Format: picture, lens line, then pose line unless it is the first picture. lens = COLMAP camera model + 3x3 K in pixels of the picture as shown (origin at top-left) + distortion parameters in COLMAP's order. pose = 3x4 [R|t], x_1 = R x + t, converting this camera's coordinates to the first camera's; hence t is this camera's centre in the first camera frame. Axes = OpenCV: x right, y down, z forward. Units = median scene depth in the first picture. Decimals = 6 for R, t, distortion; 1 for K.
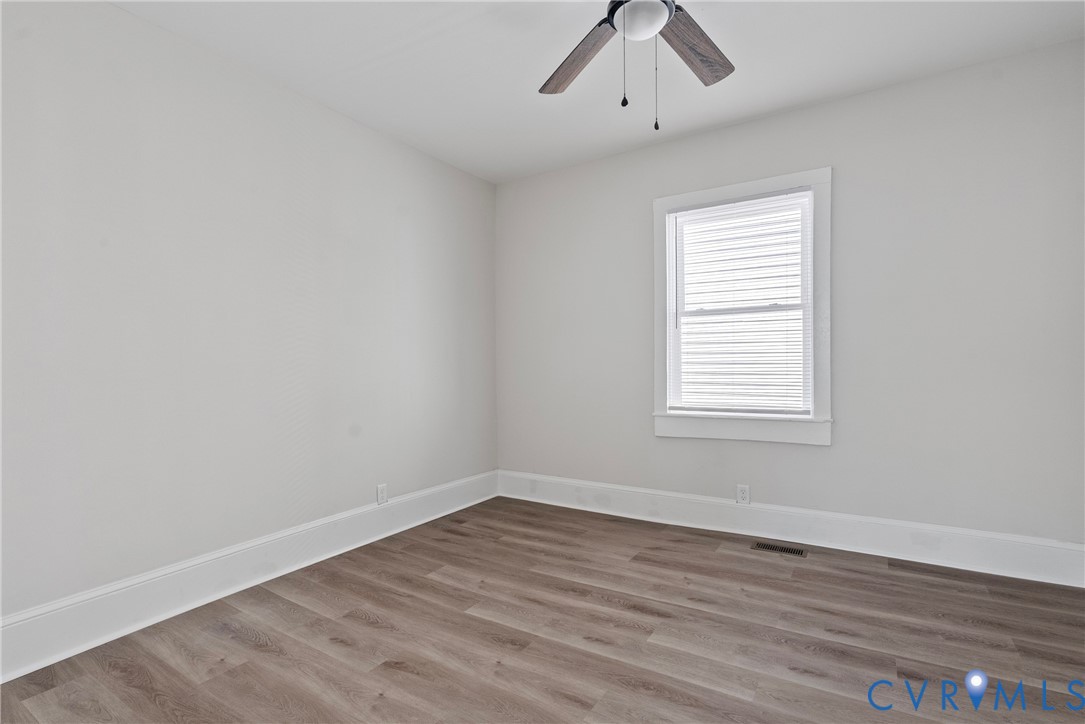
lens RADIAL K [[529.6, 0, 544.1], [0, 529.6, 360.2], [0, 0, 1]] dist [0.001678, 0.000192]
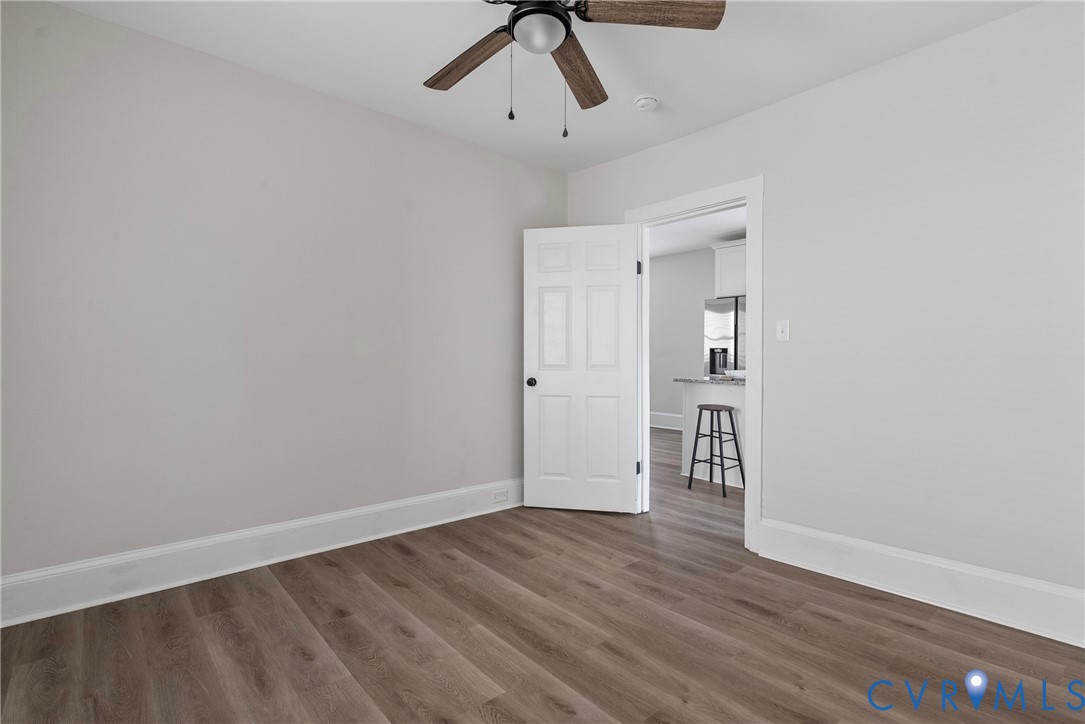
lens RADIAL K [[529.6, 0, 541.6], [0, 529.6, 357.4], [0, 0, 1]] dist [0.001678, 0.000192]
pose [[-0.955334, 0.007235, 0.295441, -0.128644], [0.005810, 0.999967, -0.005701, 0.000607], [-0.295473, -0.003730, -0.955344, 2.013077]]
